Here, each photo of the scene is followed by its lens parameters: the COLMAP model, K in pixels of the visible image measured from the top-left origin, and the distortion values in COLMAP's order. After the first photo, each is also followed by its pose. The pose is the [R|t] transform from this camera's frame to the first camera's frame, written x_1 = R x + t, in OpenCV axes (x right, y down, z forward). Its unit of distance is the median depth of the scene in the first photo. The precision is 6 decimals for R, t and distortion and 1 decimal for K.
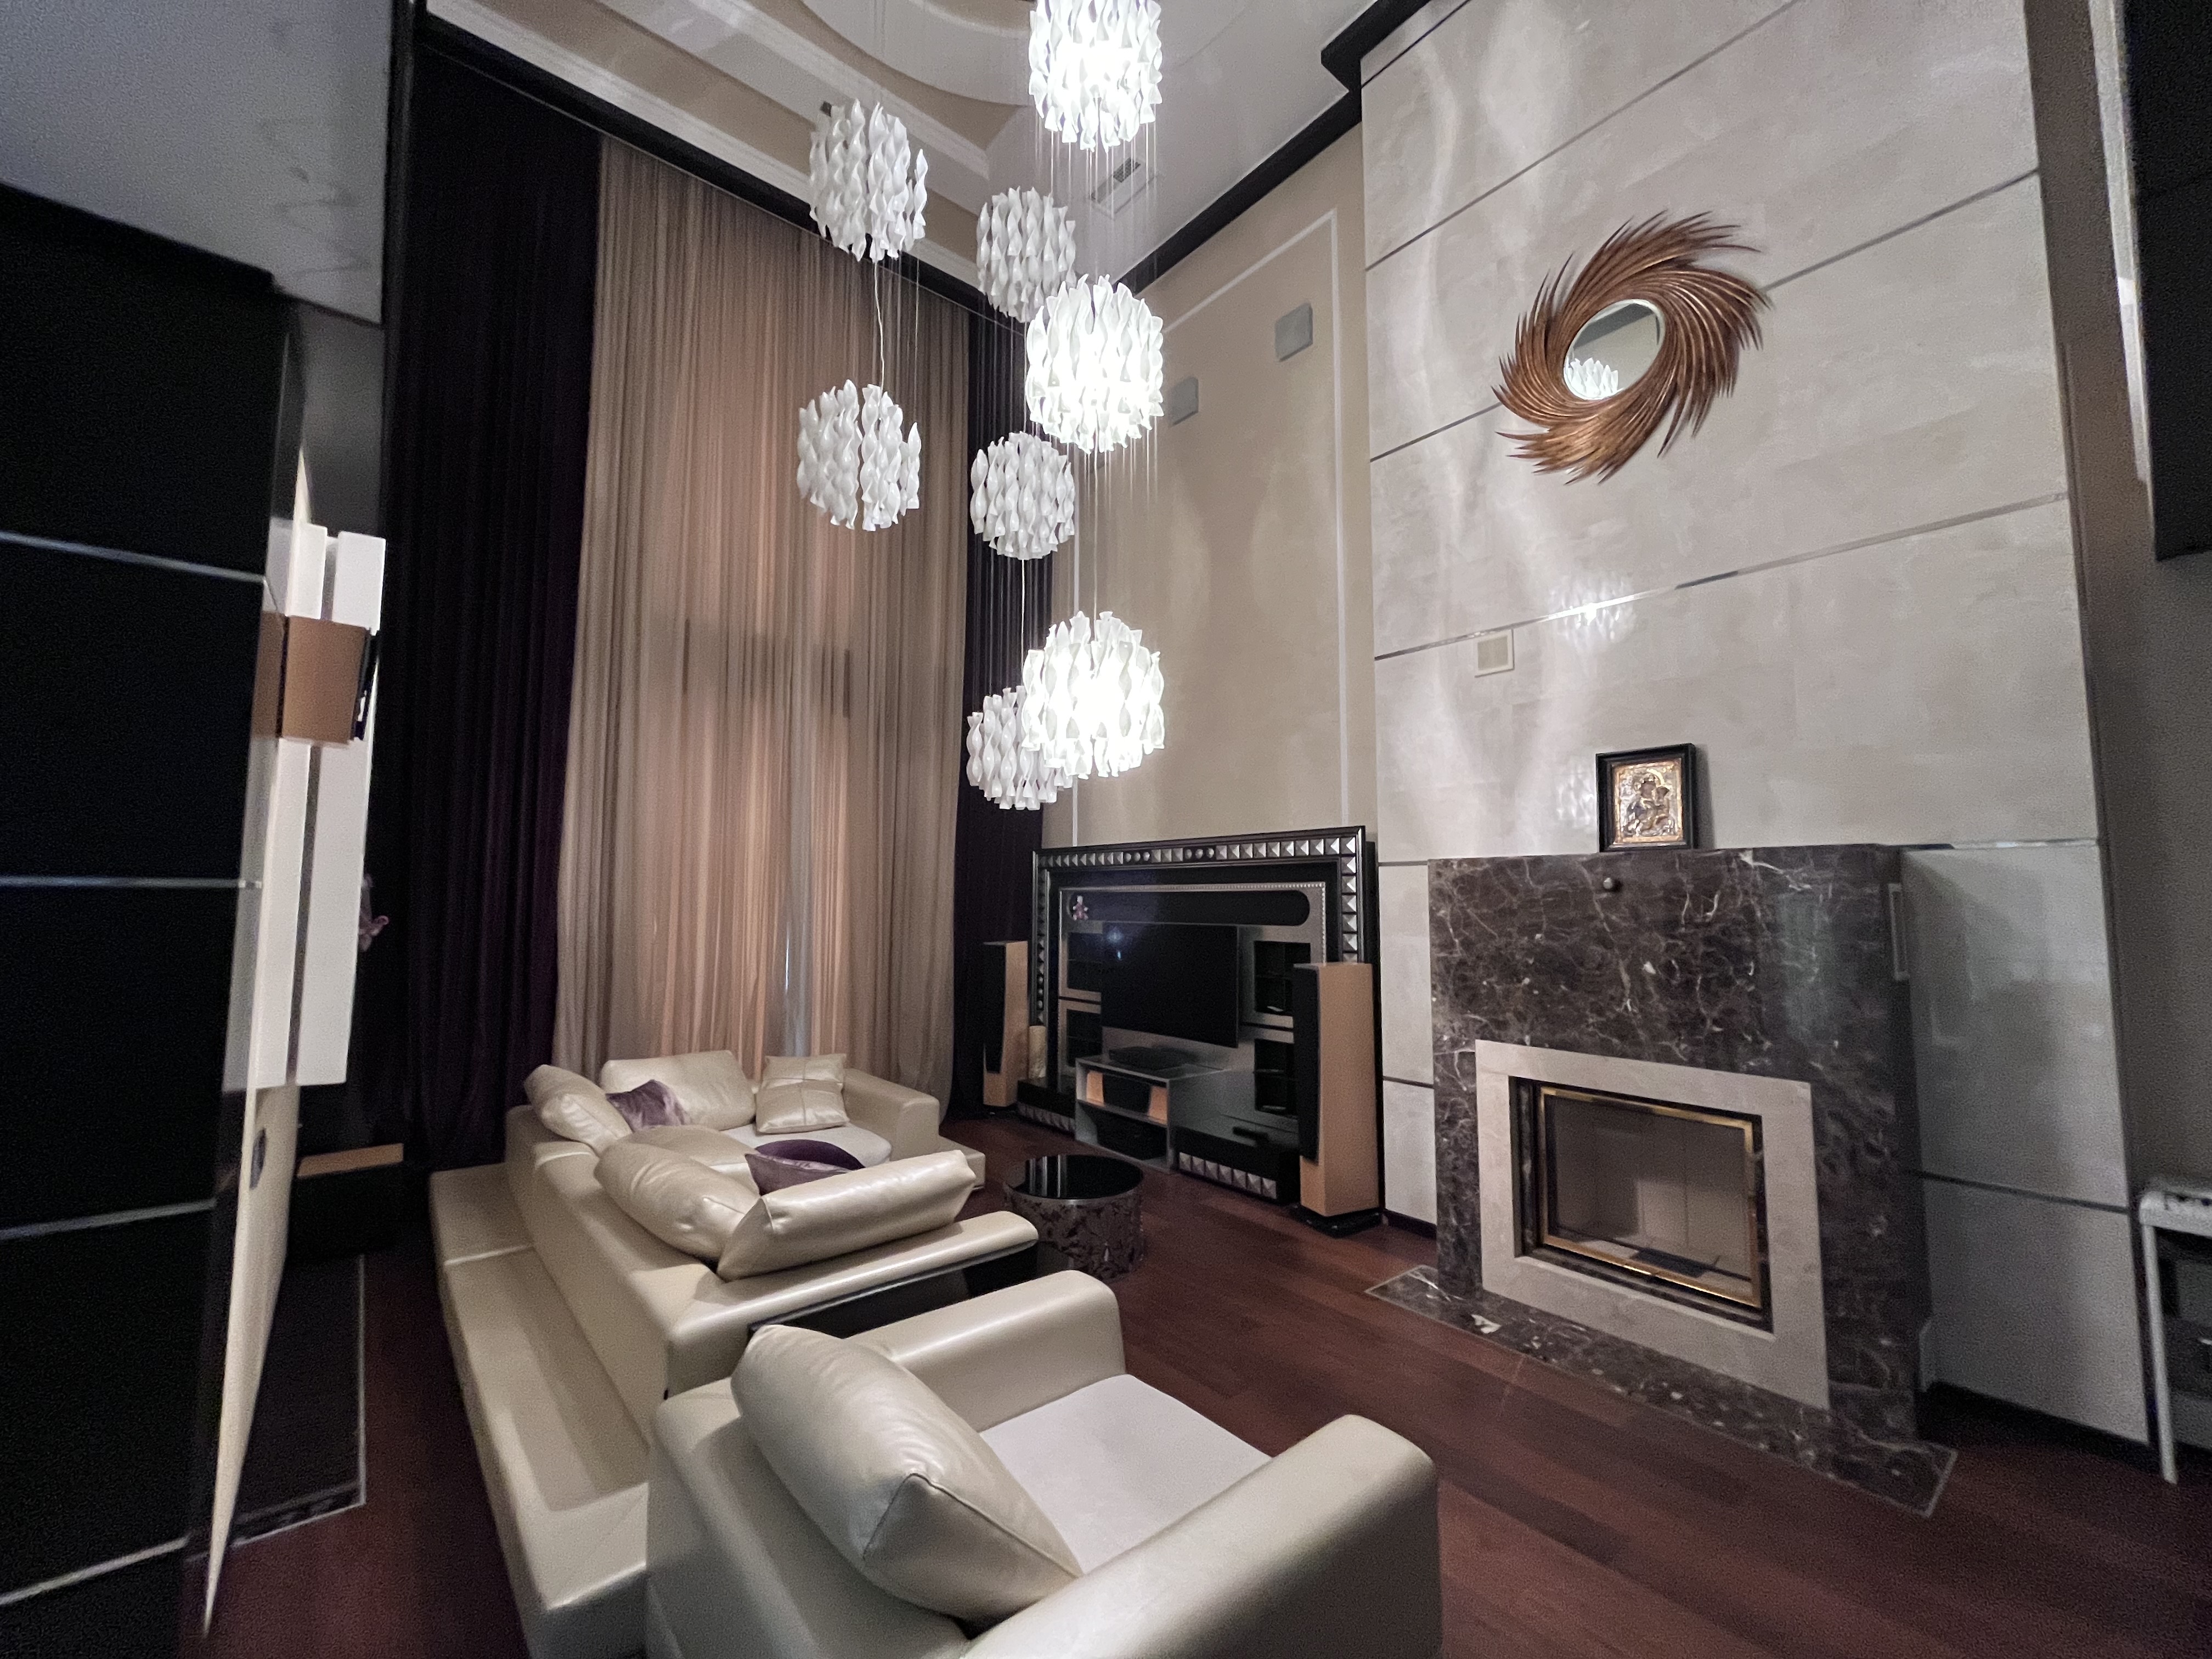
lens RADIAL K [[895.6, 0, 1107.3], [0, 895.6, 831.4], [0, 0, 1]] dist [-0.004667, 0.000078]
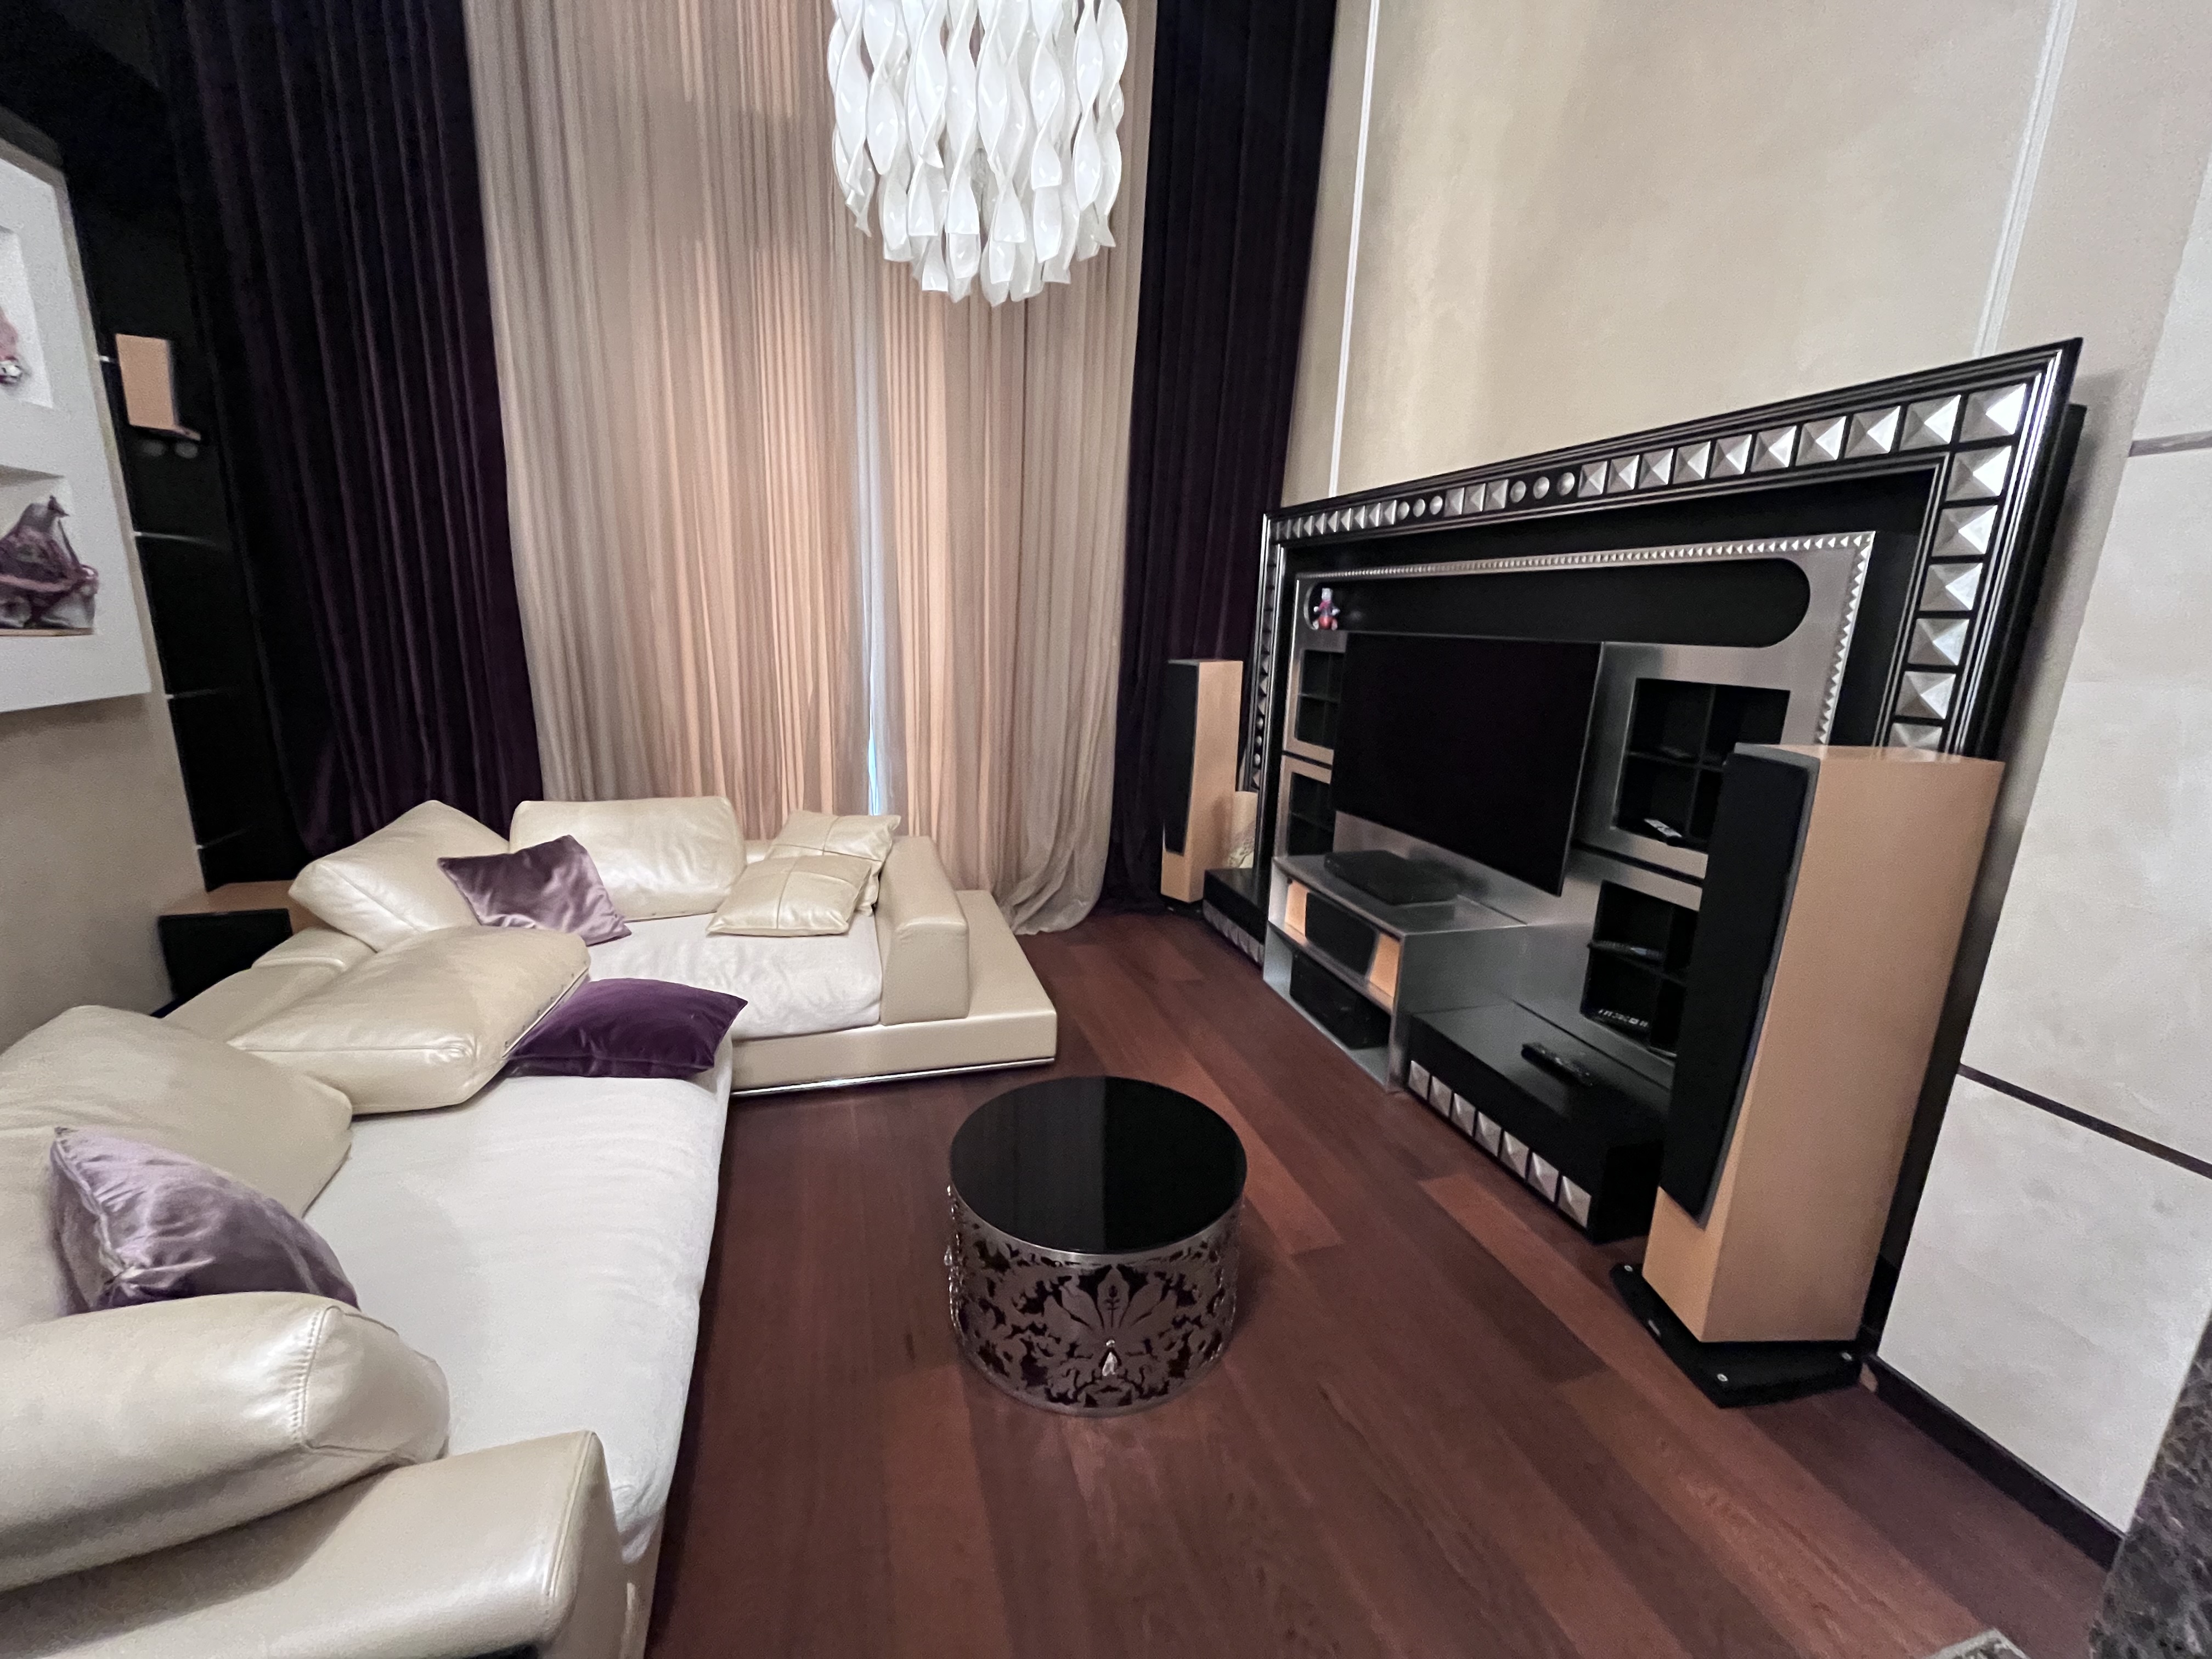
lens RADIAL K [[895.6, 0, 1103.7], [0, 895.6, 827.4], [0, 0, 1]] dist [-0.004667, 0.000078]
pose [[0.922507, 0.116648, -0.367932, 0.089263], [-0.002776, 0.955221, 0.295881, 0.060637], [0.385970, -0.271931, 0.881522, 0.471855]]
